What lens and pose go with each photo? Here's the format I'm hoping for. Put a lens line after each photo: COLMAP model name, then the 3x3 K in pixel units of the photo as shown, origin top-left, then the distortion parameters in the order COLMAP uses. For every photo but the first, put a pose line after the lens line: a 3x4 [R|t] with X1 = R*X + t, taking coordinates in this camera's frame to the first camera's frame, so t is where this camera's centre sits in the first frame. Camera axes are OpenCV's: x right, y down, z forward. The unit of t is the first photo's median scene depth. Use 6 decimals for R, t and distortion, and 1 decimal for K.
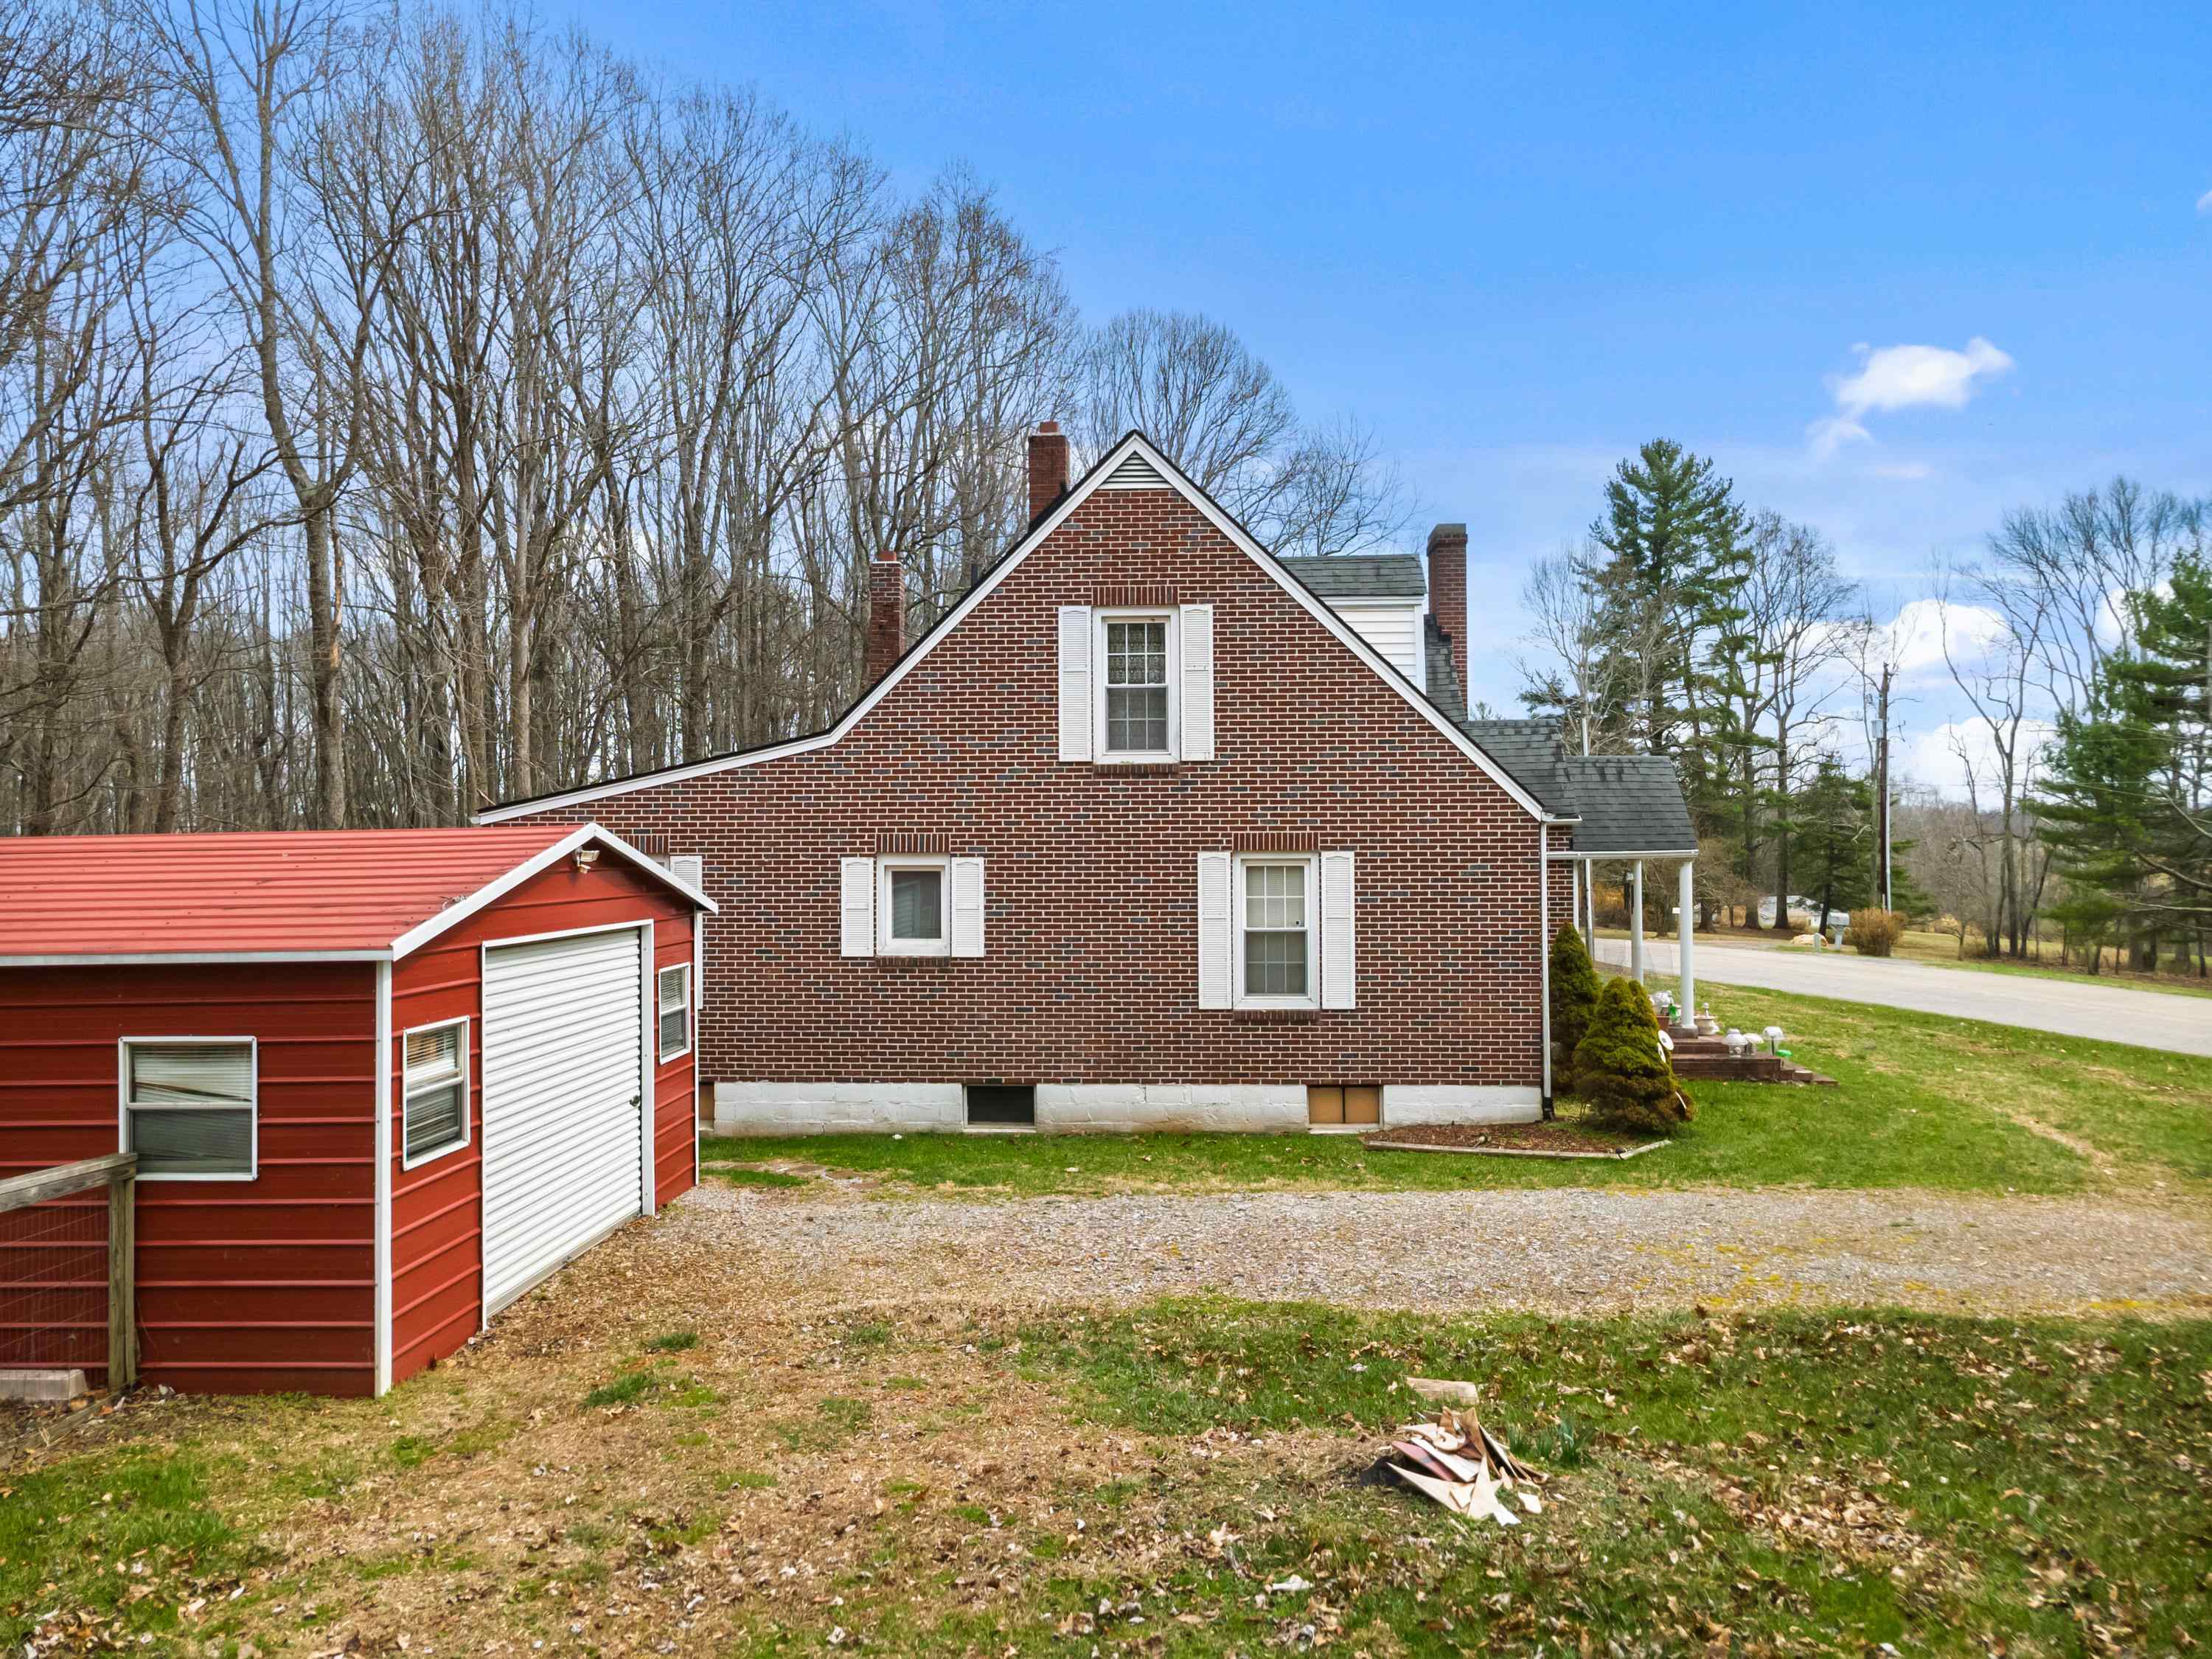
lens RADIAL K [[1540.9, 0, 1106.0], [0, 1540.9, 829.5], [0, 0, 1]] dist [-0.003040, -0.000787]
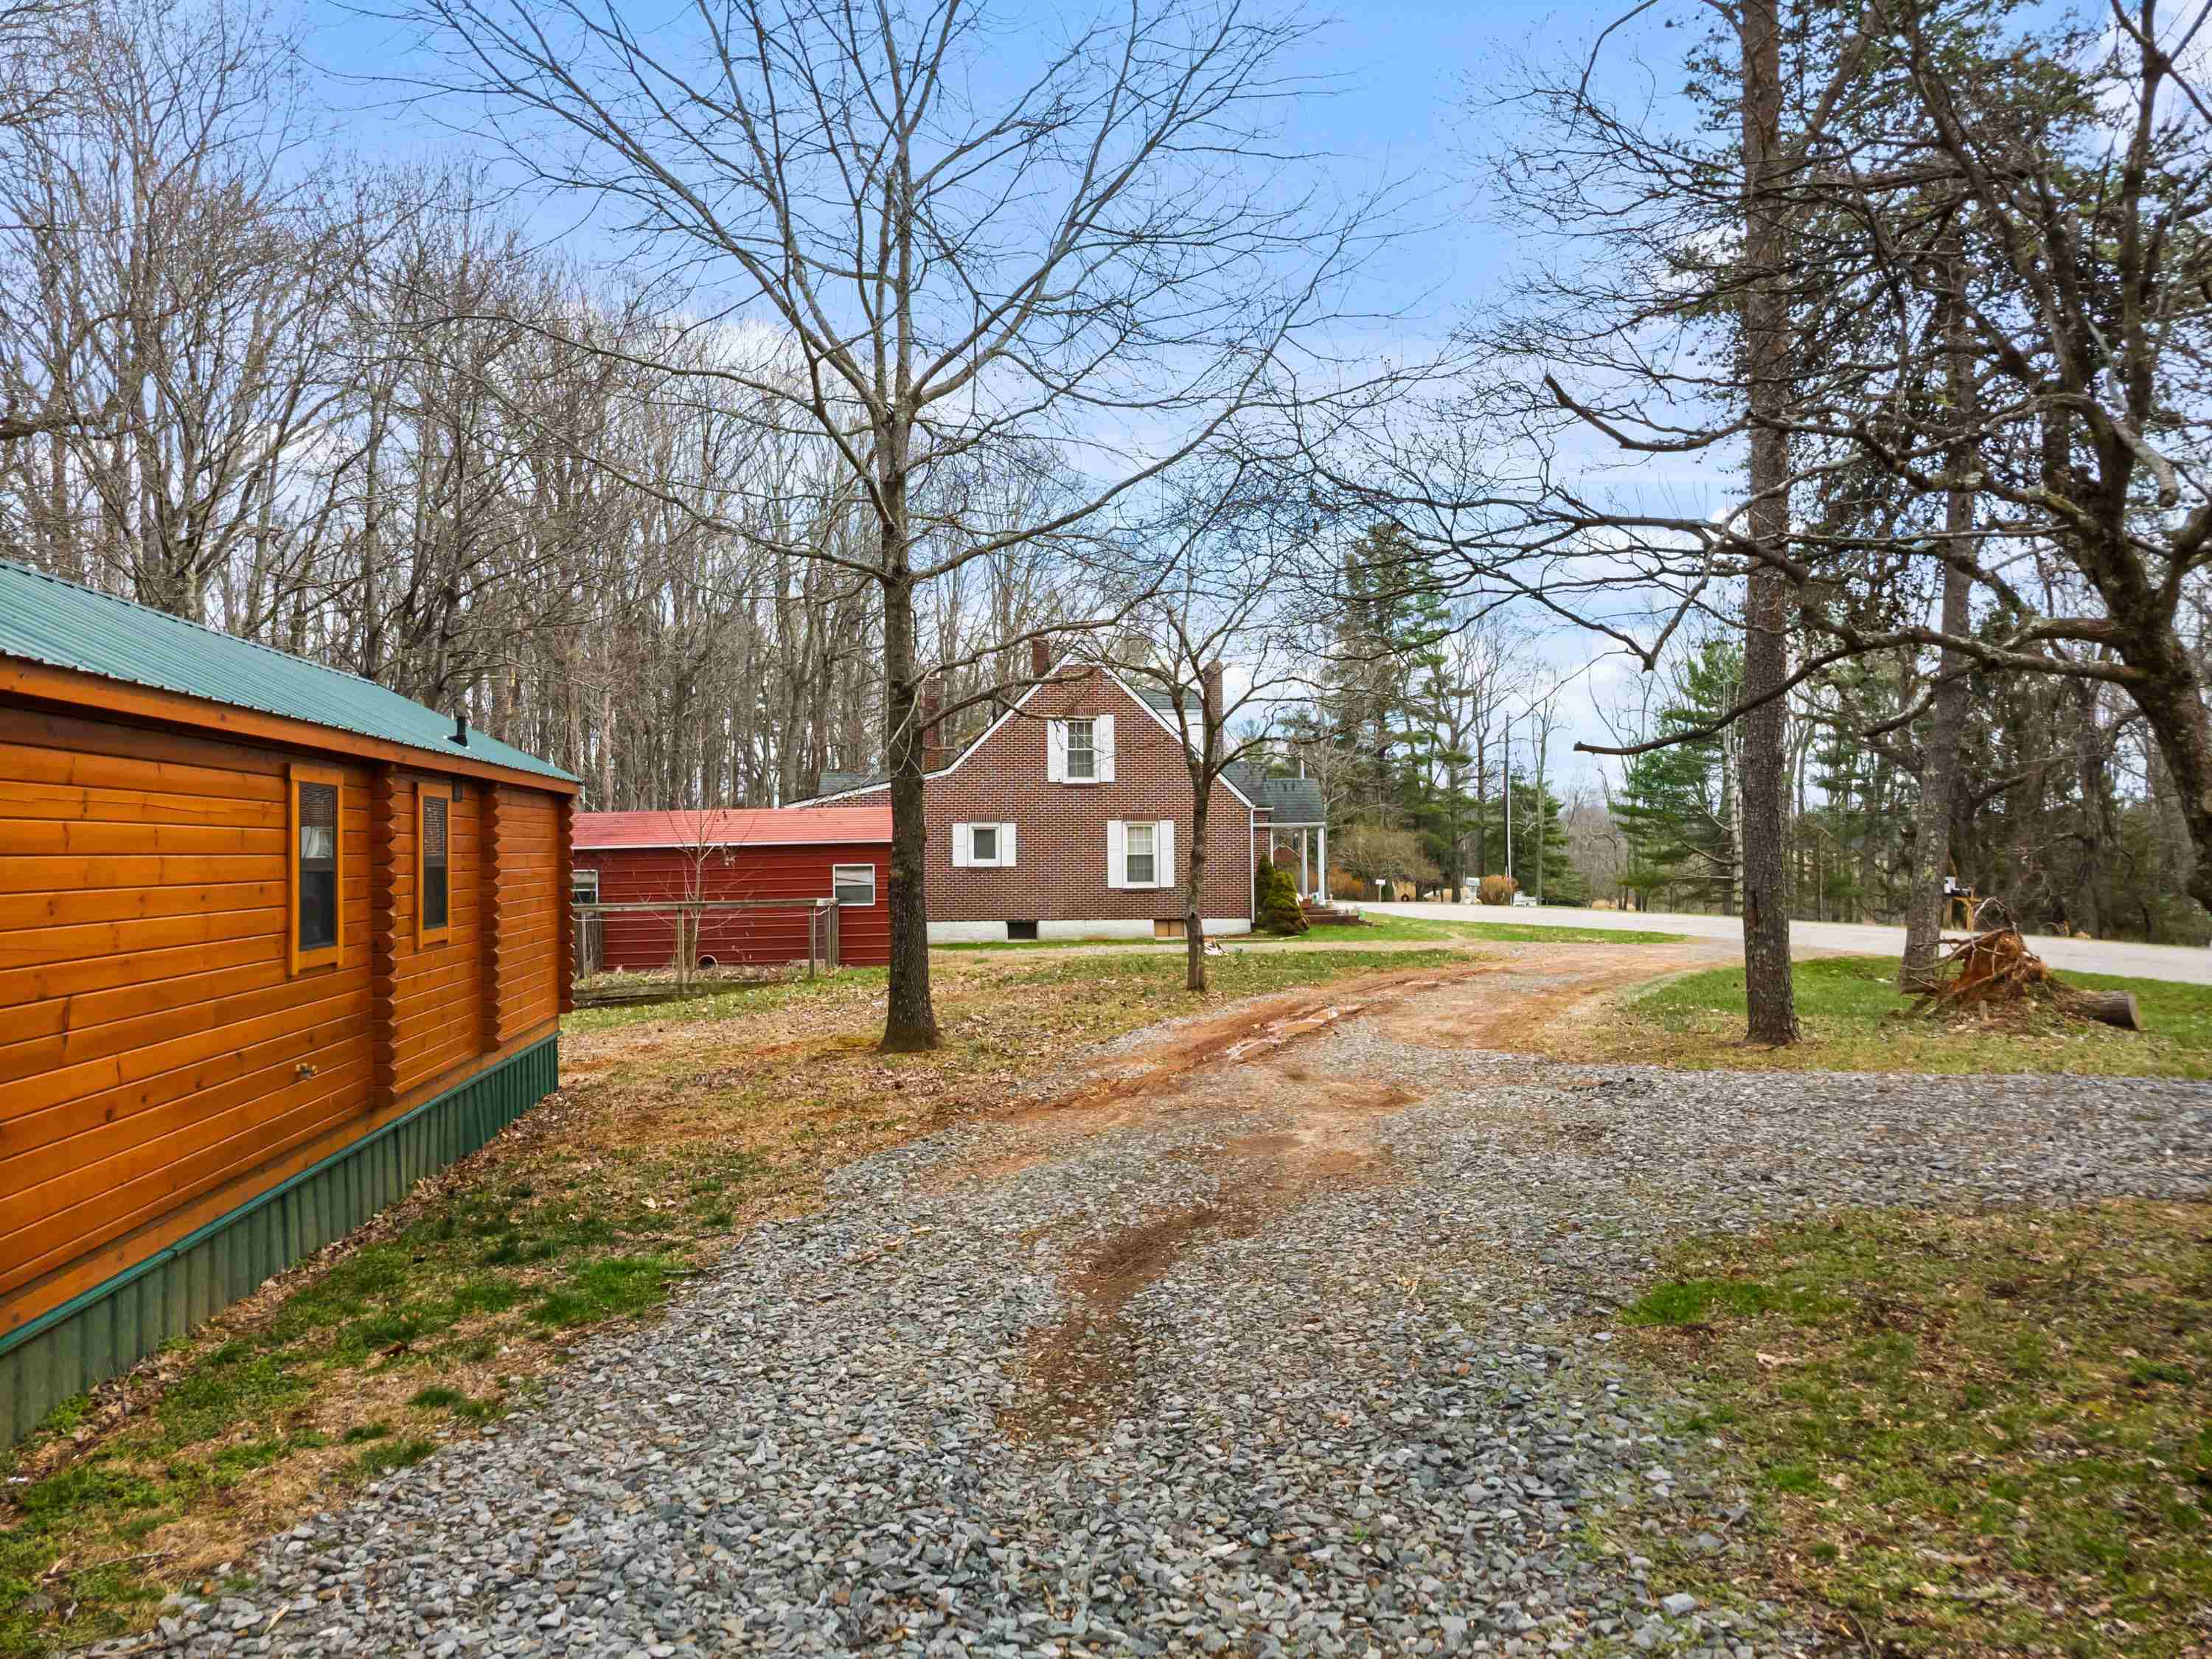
lens RADIAL K [[1540.9, 0, 1106.0], [0, 1540.9, 829.5], [0, 0, 1]] dist [-0.003040, -0.000787]
pose [[0.990041, 0.000297, 0.140776, -0.265959], [0.000101, 0.999996, -0.002824, 0.033450], [-0.140776, 0.002810, 0.990038, -1.287654]]
